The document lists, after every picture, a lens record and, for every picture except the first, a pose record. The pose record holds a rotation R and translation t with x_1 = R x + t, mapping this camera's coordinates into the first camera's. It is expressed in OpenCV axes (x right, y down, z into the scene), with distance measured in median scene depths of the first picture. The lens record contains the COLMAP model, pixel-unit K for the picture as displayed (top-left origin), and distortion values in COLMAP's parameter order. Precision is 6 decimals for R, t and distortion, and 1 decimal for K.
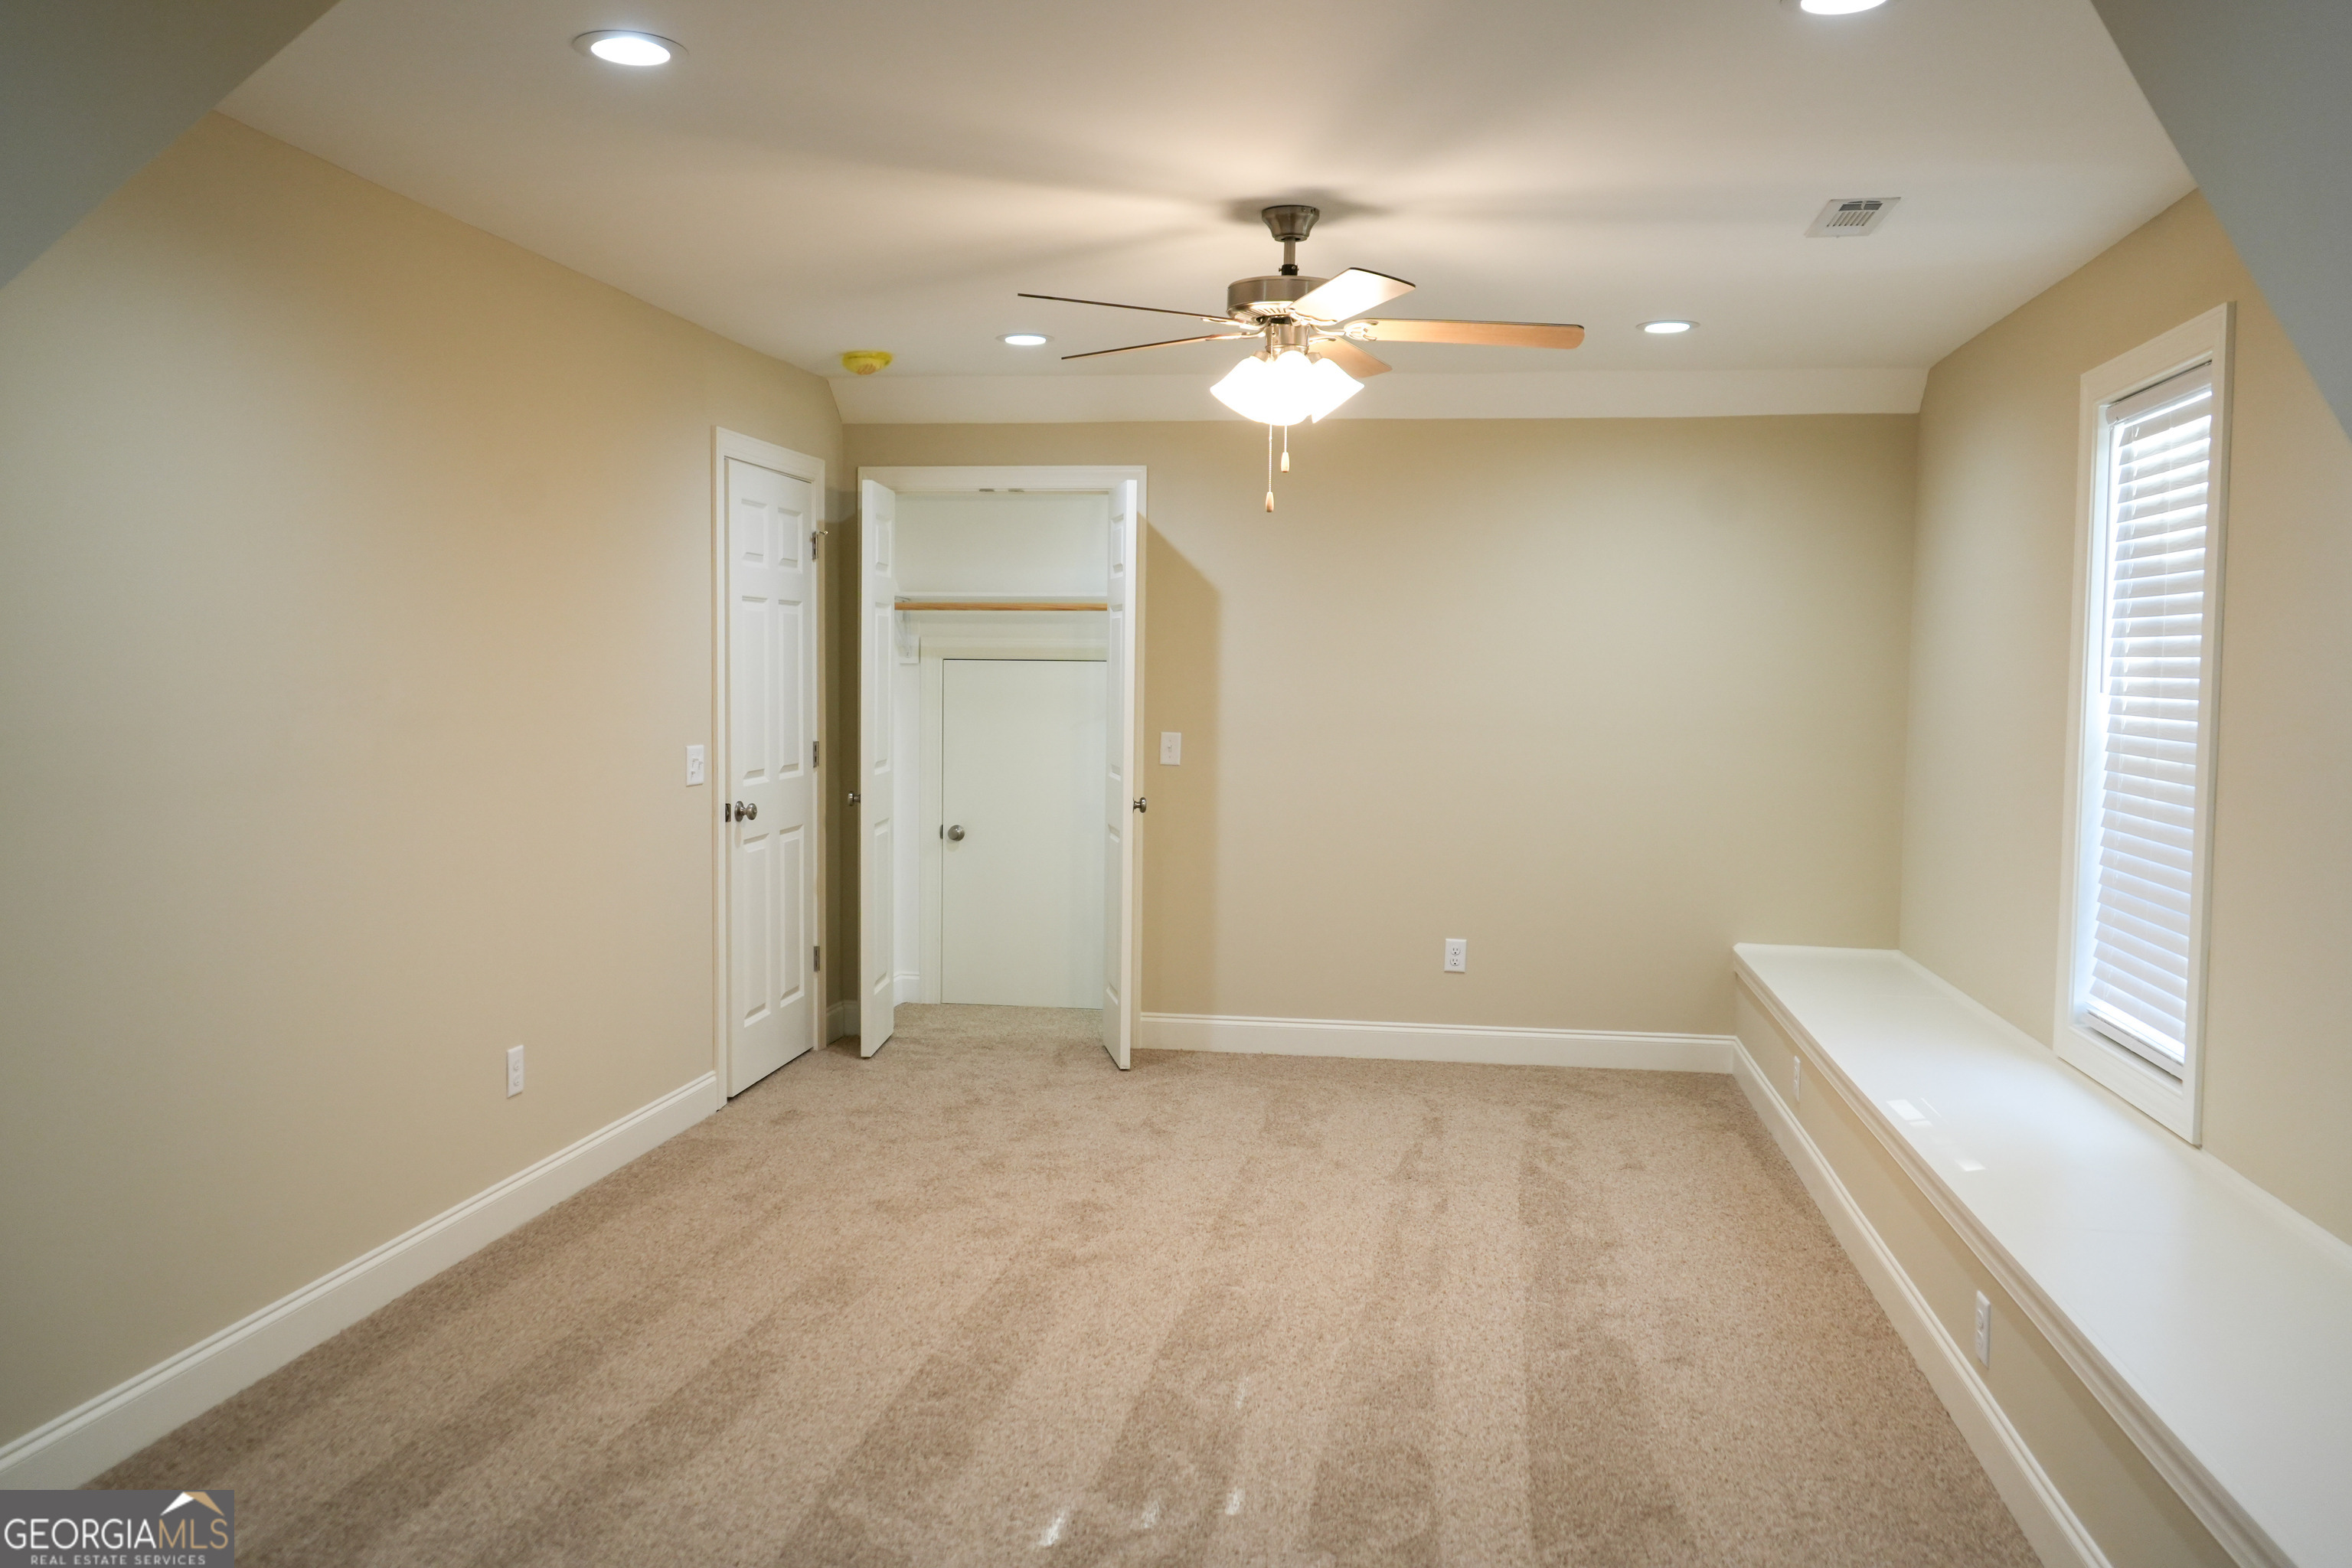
lens RADIAL K [[1886.5, 0, 1171.5], [0, 1886.5, 775.7], [0, 0, 1]] dist [-0.006293, 0.011170]
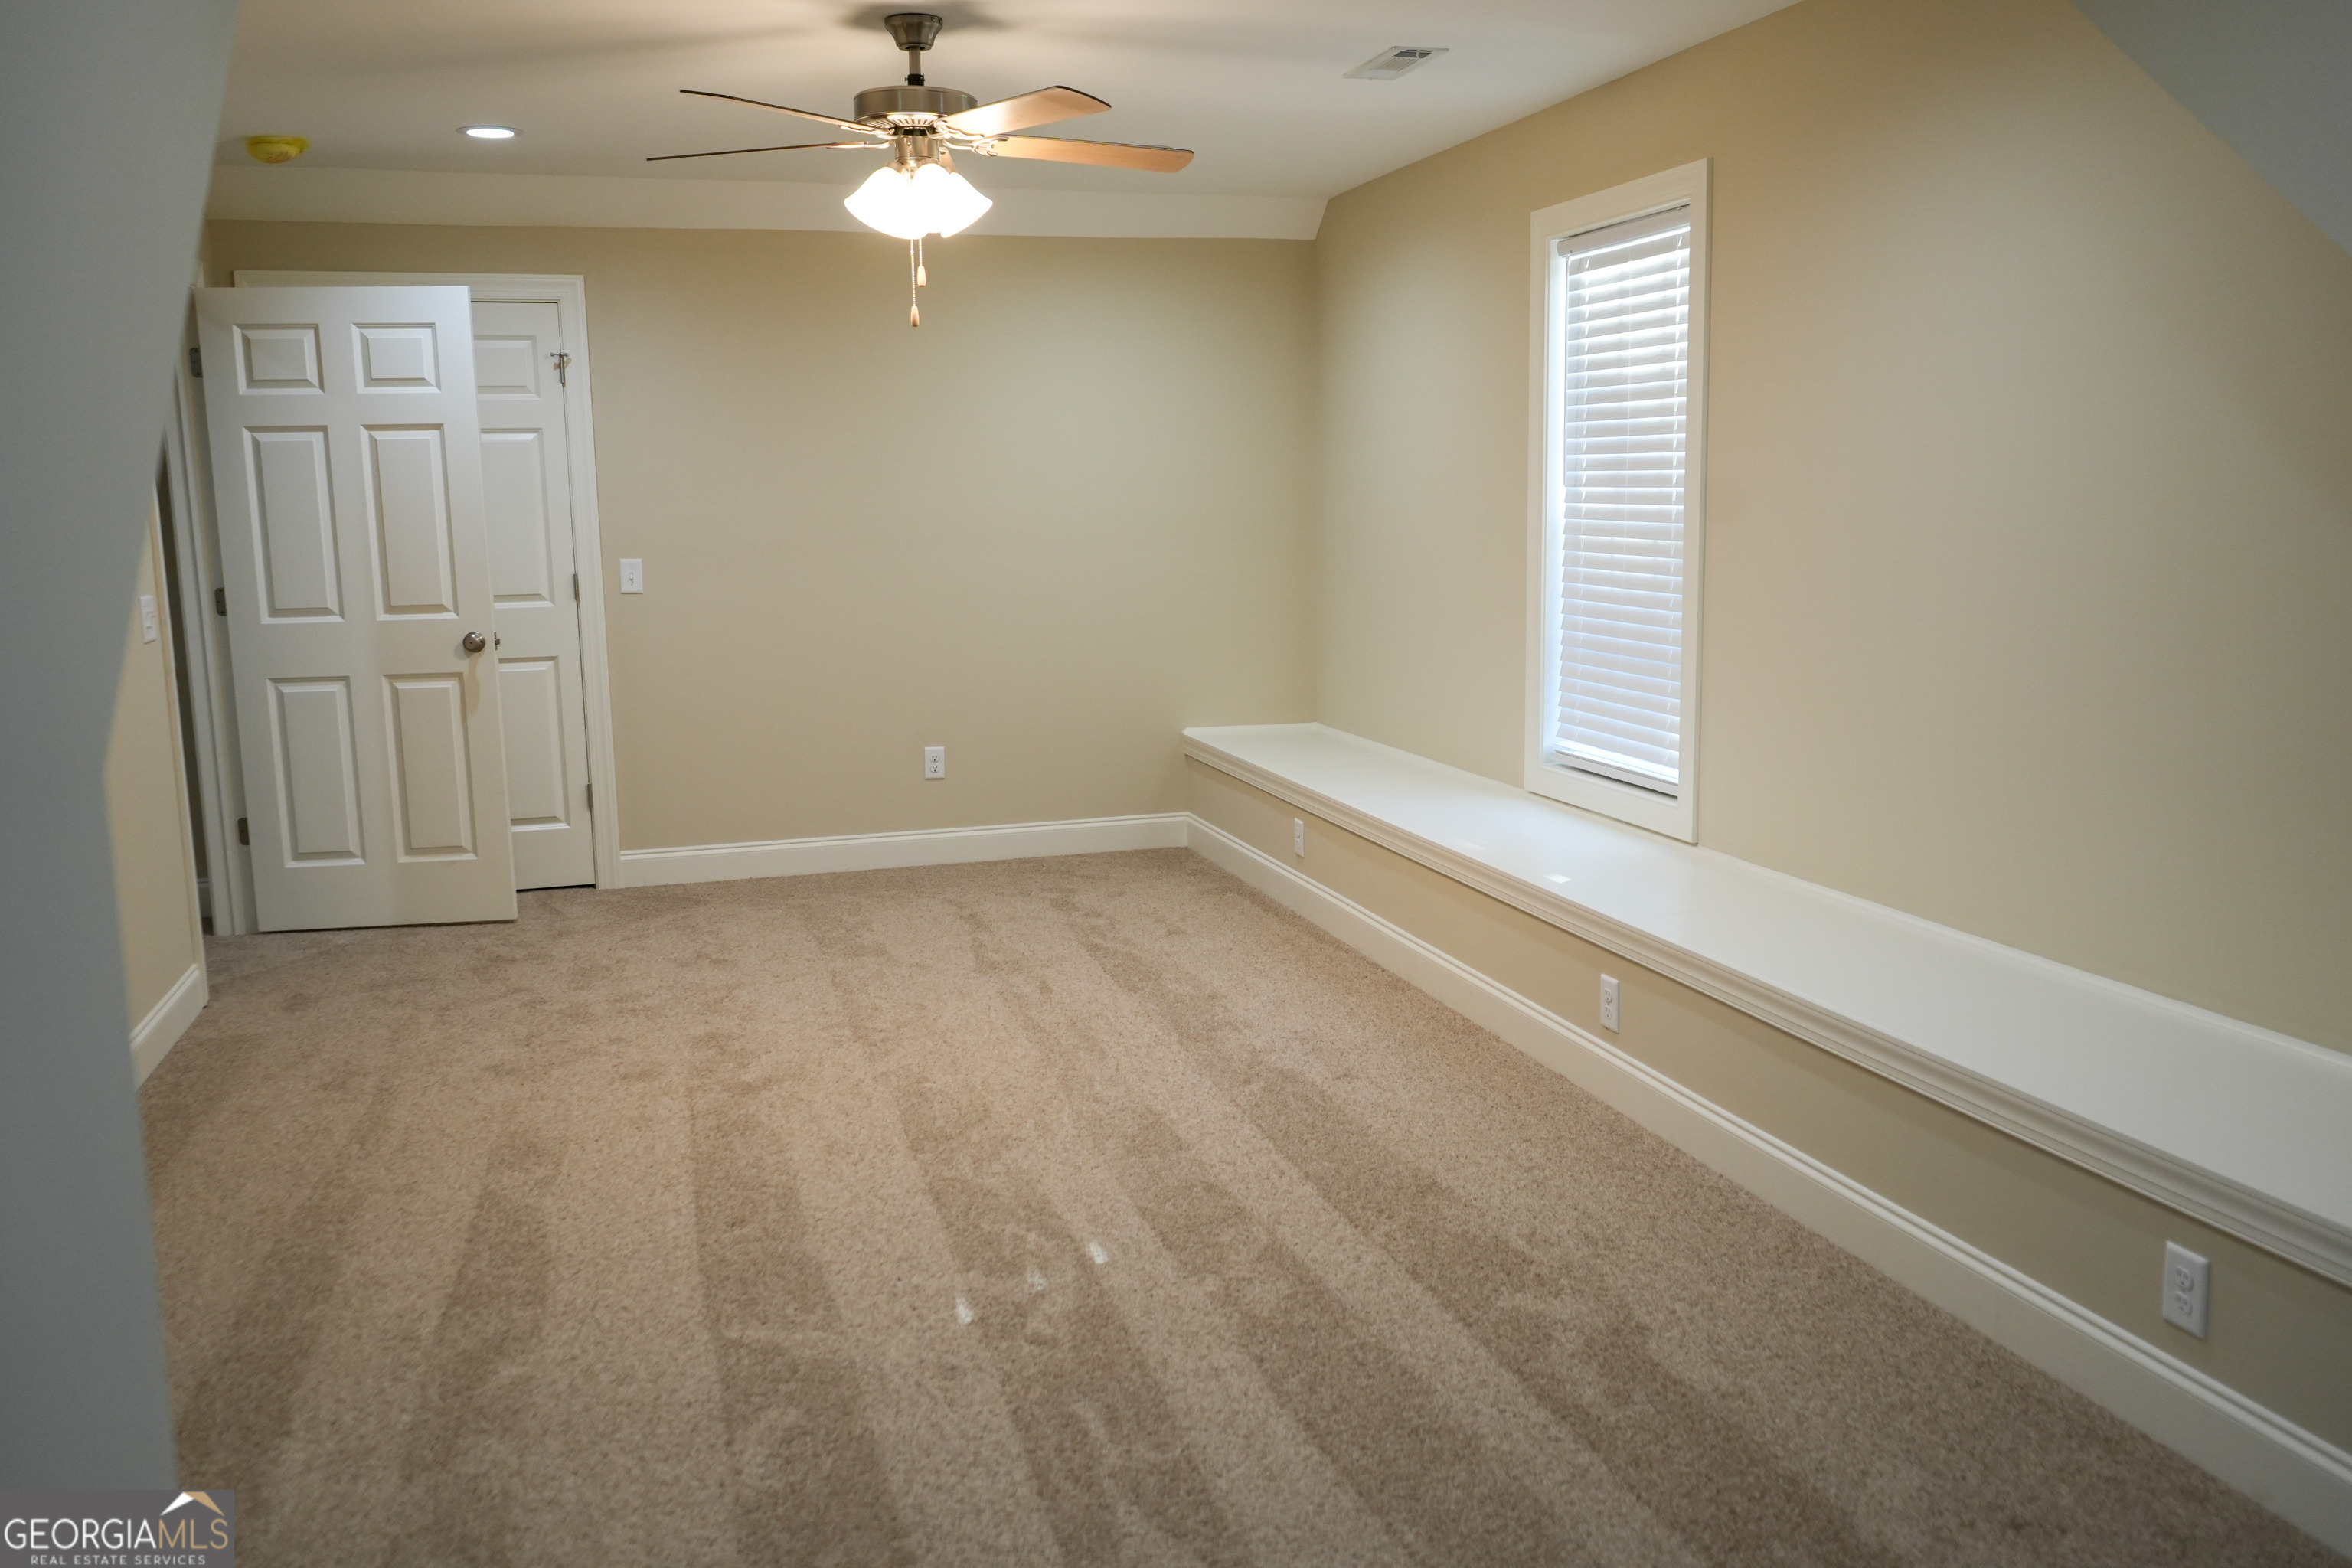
lens RADIAL K [[1886.5, 0, 1171.5], [0, 1886.5, 775.7], [0, 0, 1]] dist [-0.006293, 0.011170]
pose [[0.901327, -0.093415, 0.422946, -0.270564], [0.053254, 0.992958, 0.105825, -0.000809], [-0.429853, -0.072860, 0.899954, 0.016457]]
